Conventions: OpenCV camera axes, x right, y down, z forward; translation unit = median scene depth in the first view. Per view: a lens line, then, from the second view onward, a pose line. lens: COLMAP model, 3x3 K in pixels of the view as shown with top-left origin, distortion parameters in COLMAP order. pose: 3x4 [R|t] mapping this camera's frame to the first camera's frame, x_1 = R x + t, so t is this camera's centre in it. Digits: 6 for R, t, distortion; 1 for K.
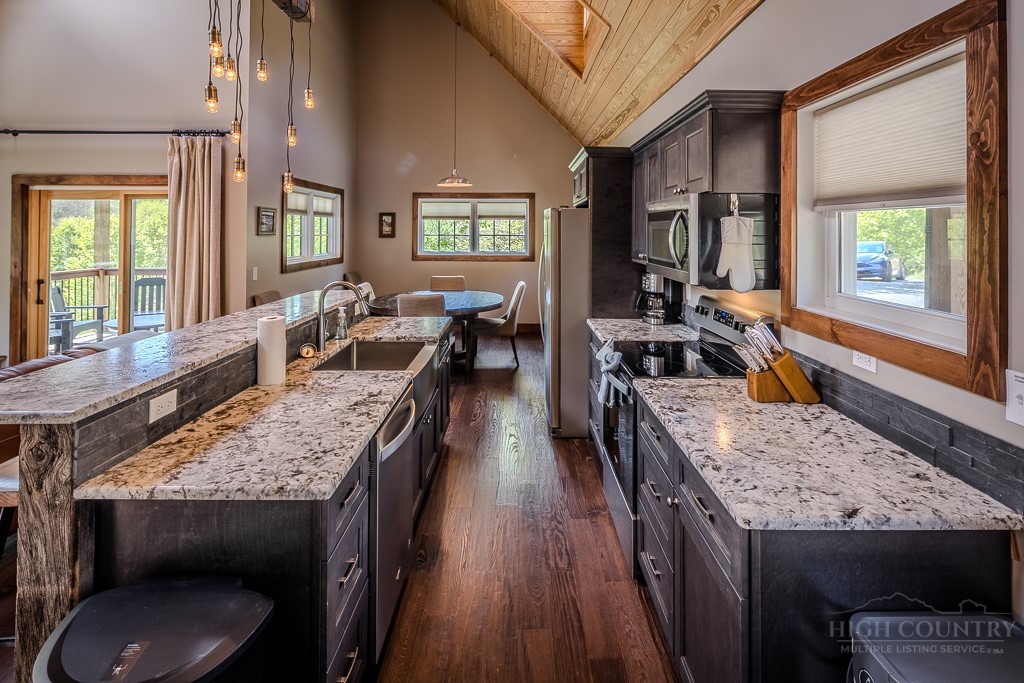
lens RADIAL K [[511.5, 0, 518.3], [0, 511.5, 222.4], [0, 0, 1]] dist [0.002317, -0.004019]
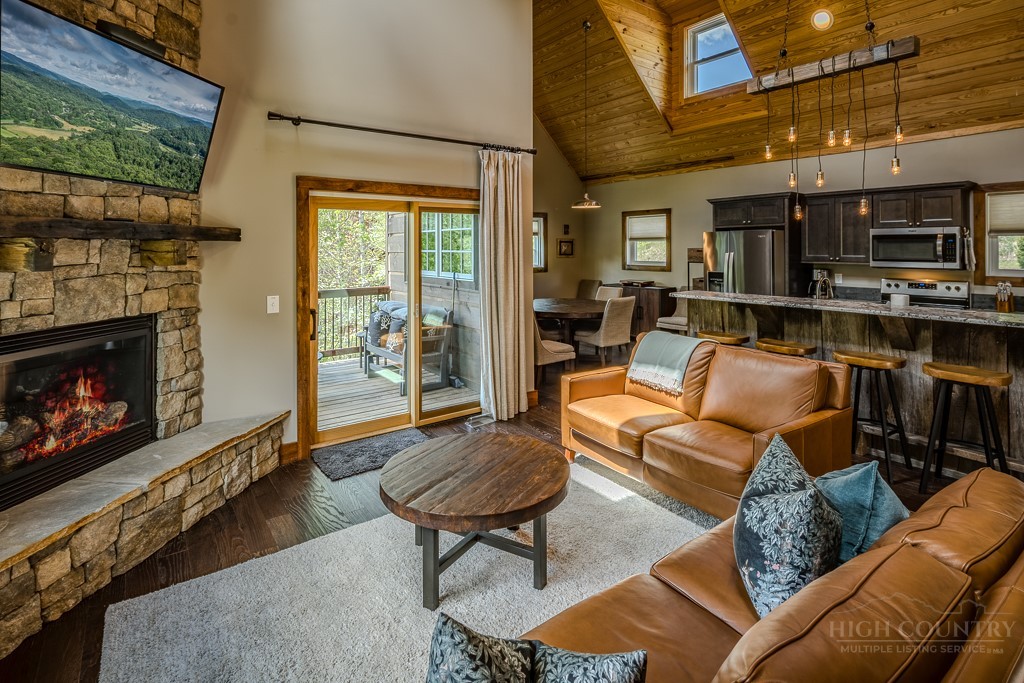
lens RADIAL K [[511.5, 0, 514.3], [0, 511.5, 241.6], [0, 0, 1]] dist [0.002317, -0.004019]
pose [[0.807098, 0.000031, 0.590417, -1.124263], [-0.004126, 0.999976, 0.005588, 0.001165], [-0.590403, -0.006946, 0.807079, 0.163817]]
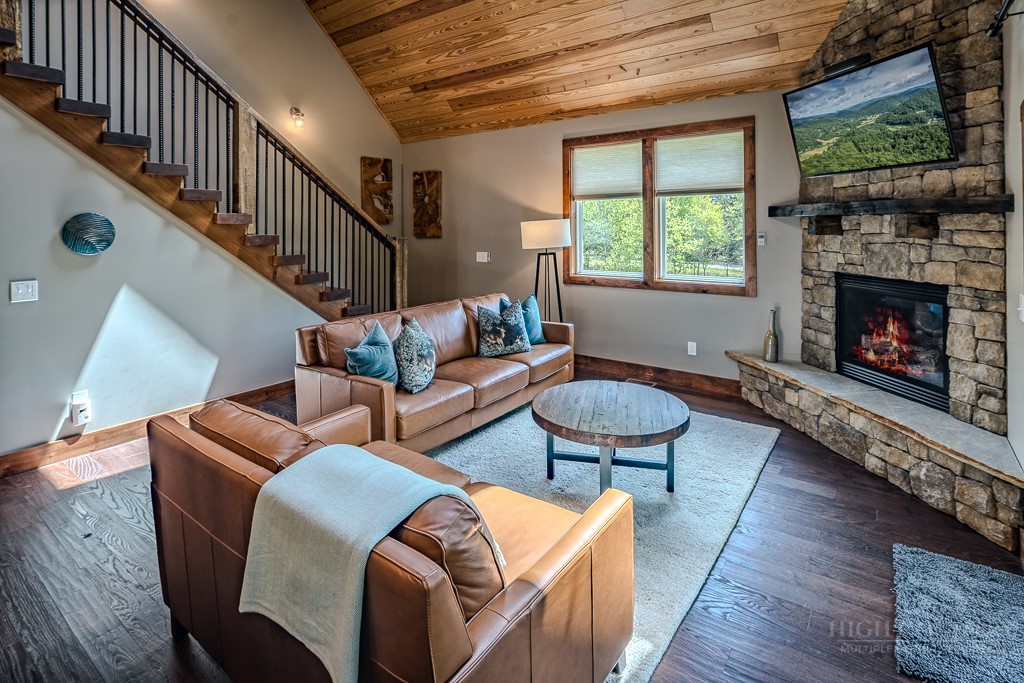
lens RADIAL K [[510.0, 0, 516.7], [0, 510.0, 230.3], [0, 0, 1]] dist [-0.013911, 0.002959]
pose [[-0.592941, 0.011245, -0.805167, -0.323723], [0.020073, 0.999798, -0.000819, 0.016081], [0.804996, -0.016648, -0.593047, 0.854854]]
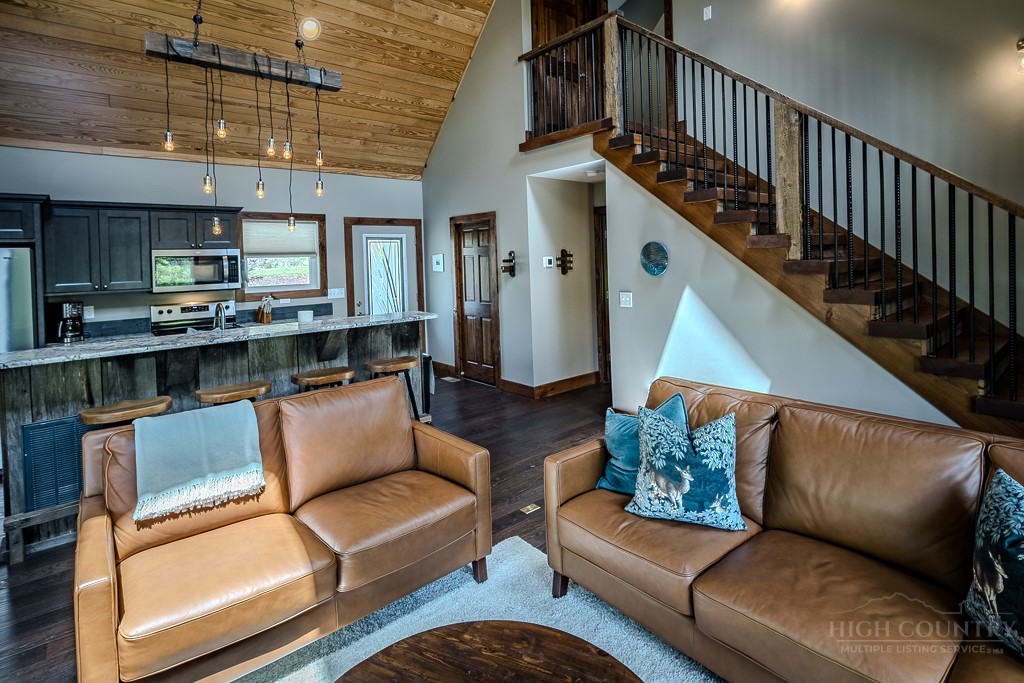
lens RADIAL K [[511.5, 0, 519.0], [0, 511.5, 262.0], [0, 0, 1]] dist [0.002317, -0.004019]
pose [[-0.649659, 0.010207, 0.760157, -1.033542], [0.015458, 0.999880, -0.000214, 0.010748], [-0.760068, 0.011612, -0.649739, 0.704693]]
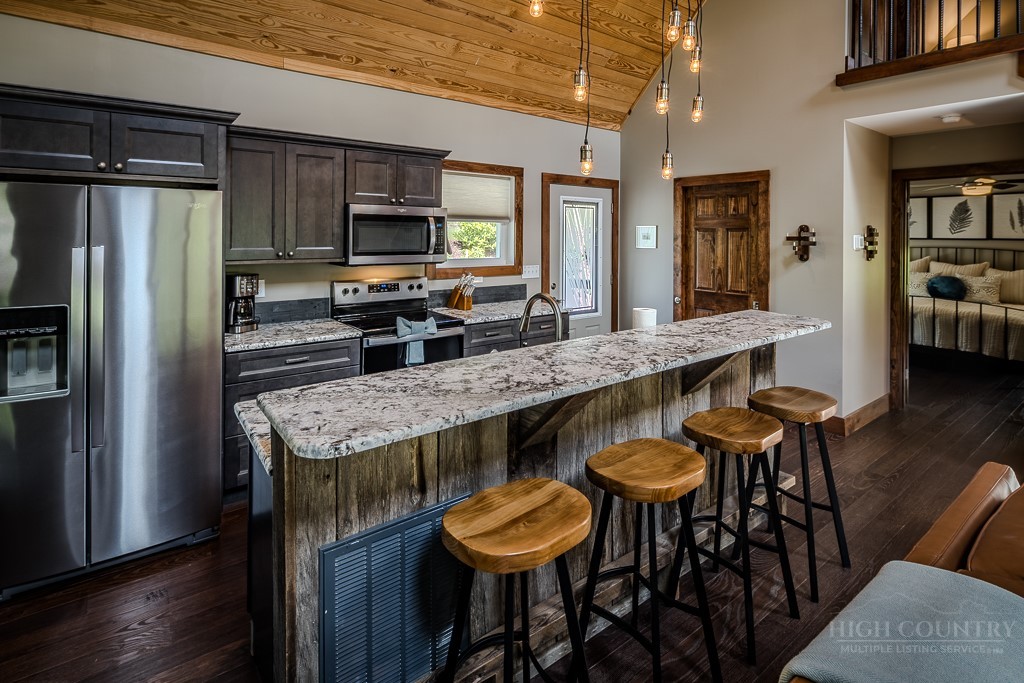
lens RADIAL K [[511.5, 0, 517.5], [0, 511.5, 234.9], [0, 0, 1]] dist [0.002317, -0.004019]
pose [[-0.611297, -0.012413, 0.791304, -0.525664], [-0.023757, 0.999714, -0.002670, 0.014880], [-0.791045, -0.020431, -0.611417, 0.842900]]
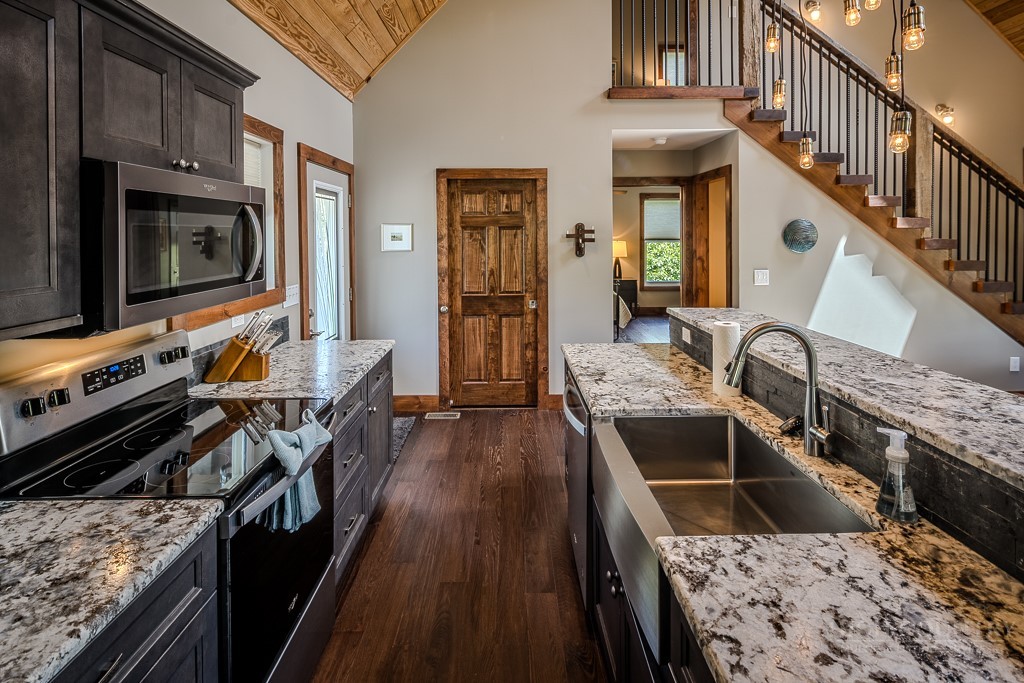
lens RADIAL K [[511.5, 0, 513.5], [0, 511.5, 234.5], [0, 0, 1]] dist [0.002317, -0.004019]
pose [[-0.999962, 0.002647, -0.008256, -0.035145], [0.002741, 0.999931, -0.011391, 0.015122], [0.008226, -0.011413, -0.999901, 0.849965]]
